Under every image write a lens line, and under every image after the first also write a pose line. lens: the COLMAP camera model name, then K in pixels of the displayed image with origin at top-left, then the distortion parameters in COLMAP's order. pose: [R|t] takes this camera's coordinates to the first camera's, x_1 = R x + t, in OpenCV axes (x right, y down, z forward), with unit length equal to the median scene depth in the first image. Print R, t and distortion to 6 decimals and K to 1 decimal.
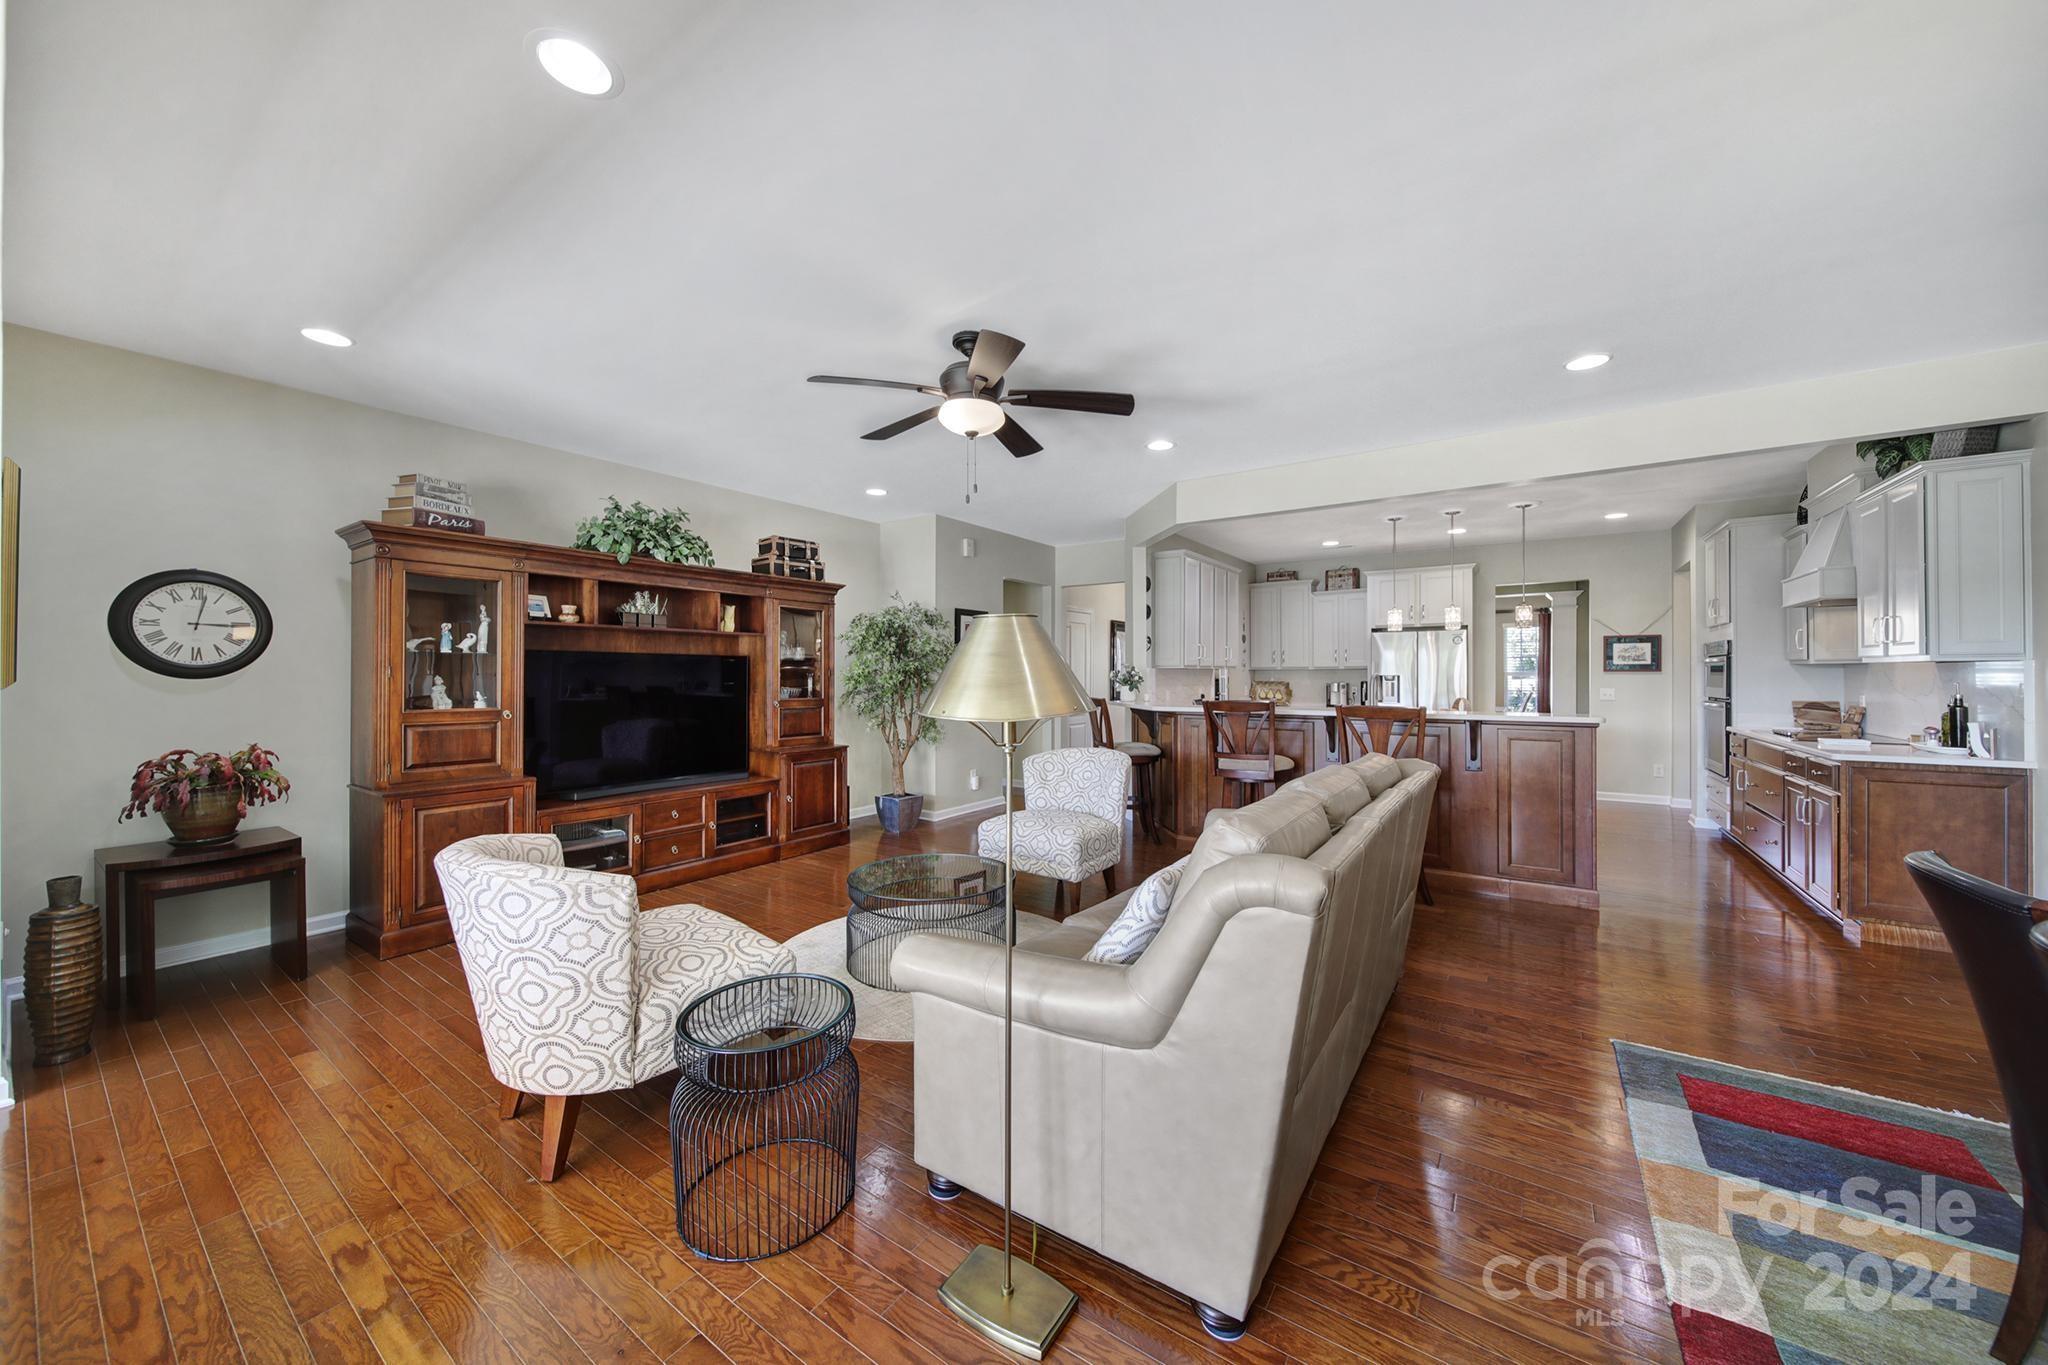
lens RADIAL K [[723.3, 0, 1024.2], [0, 723.3, 672.4], [0, 0, 1]] dist [-0.000313, -0.000146]
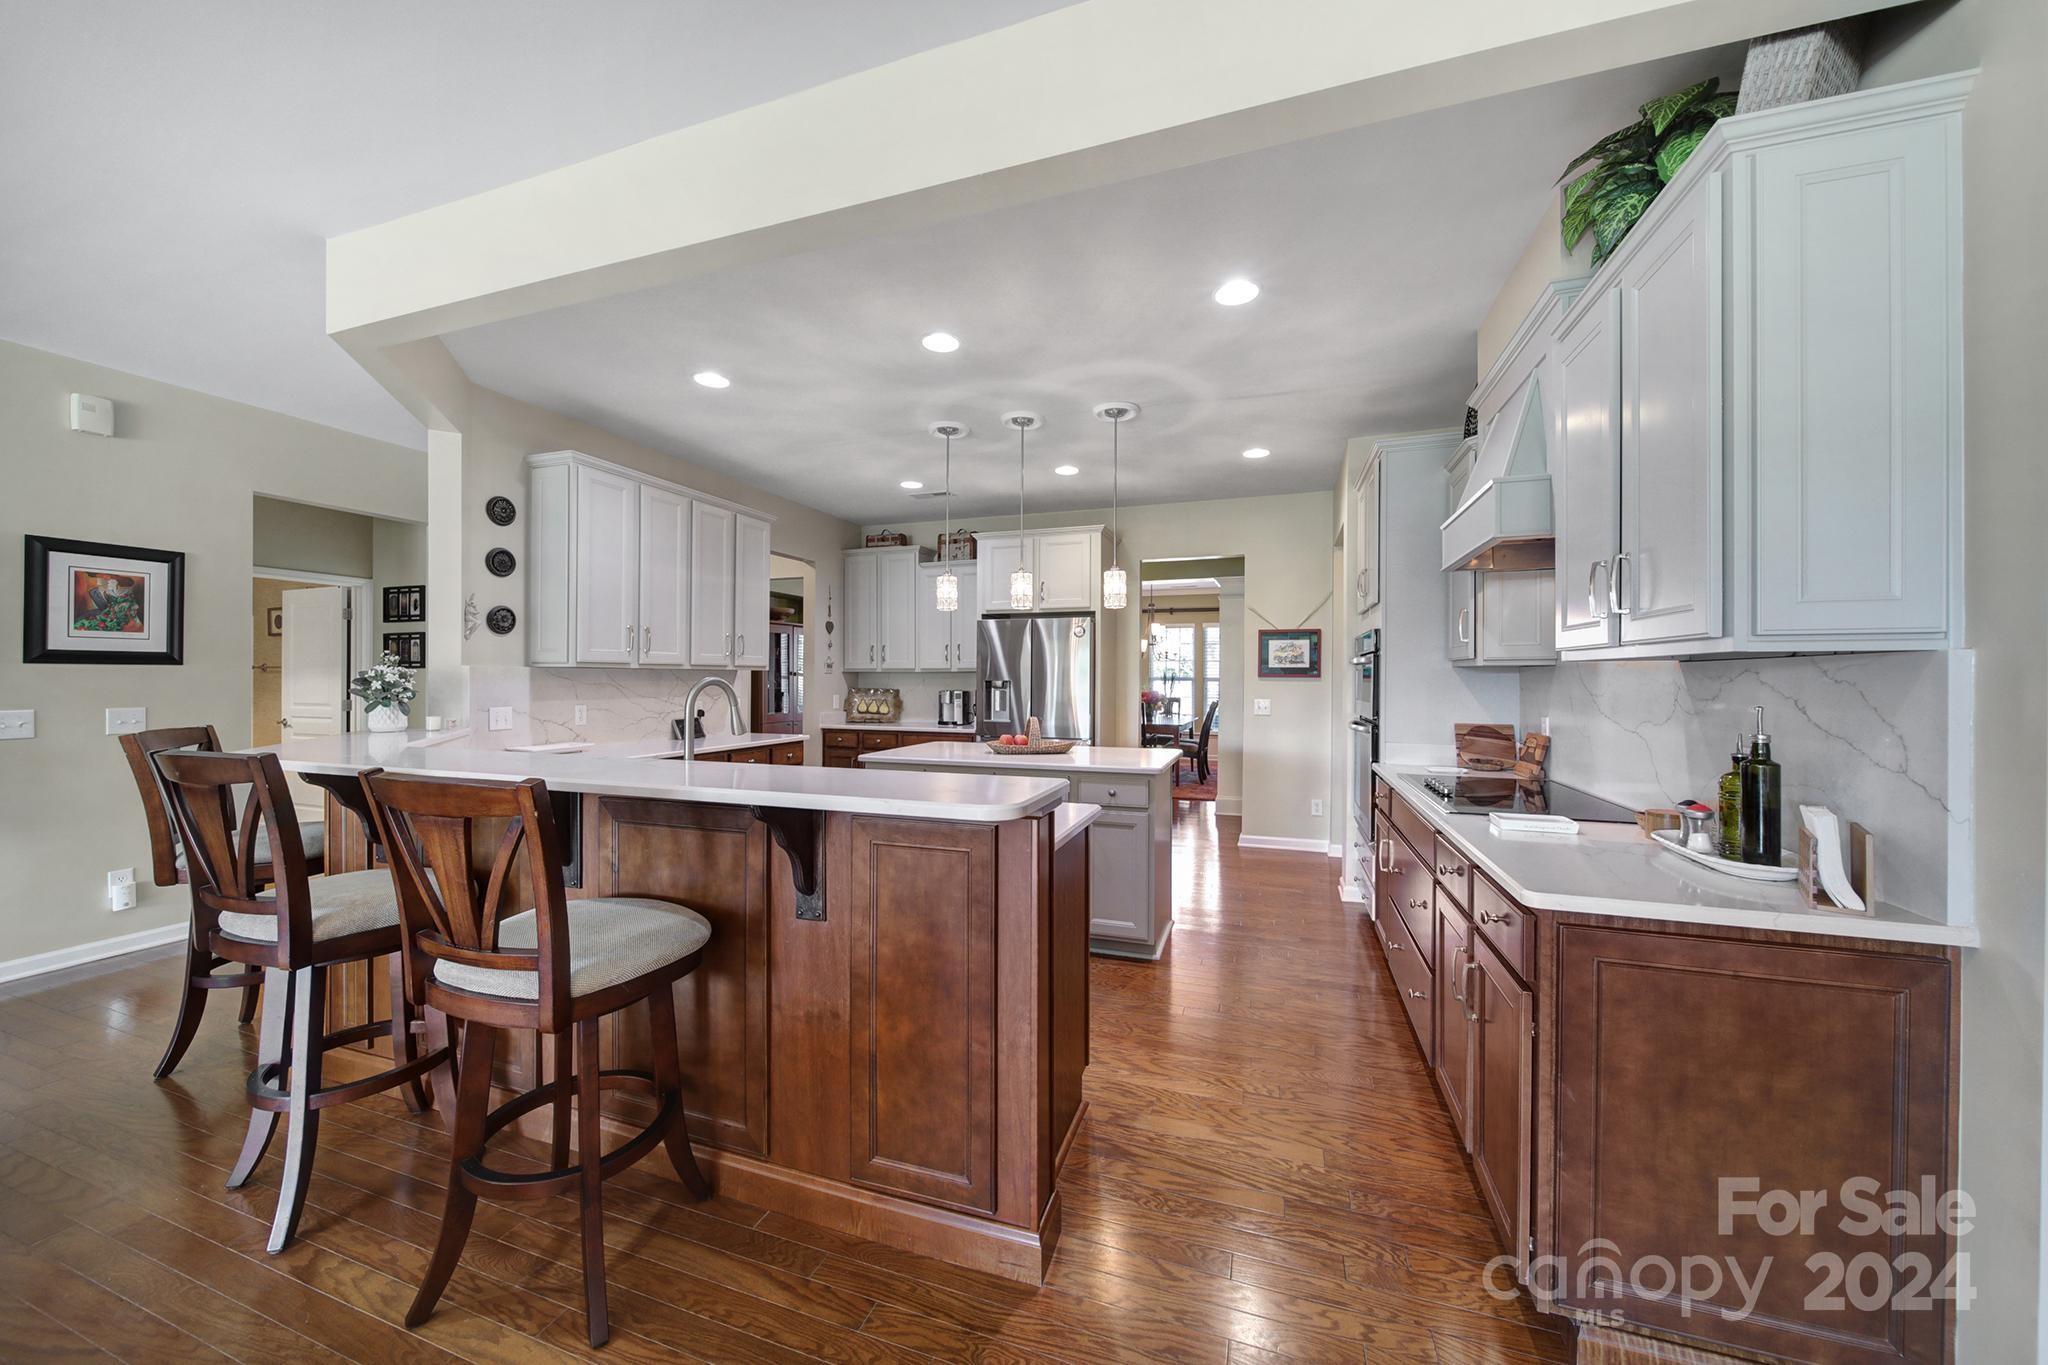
lens RADIAL K [[723.3, 0, 1024.8], [0, 723.3, 681.7], [0, 0, 1]] dist [-0.000313, -0.000146]
pose [[0.963410, 0.002115, 0.268023, 0.509012], [-0.004474, 0.999956, 0.008192, -0.001191], [-0.267994, -0.009091, 0.963378, 0.471587]]
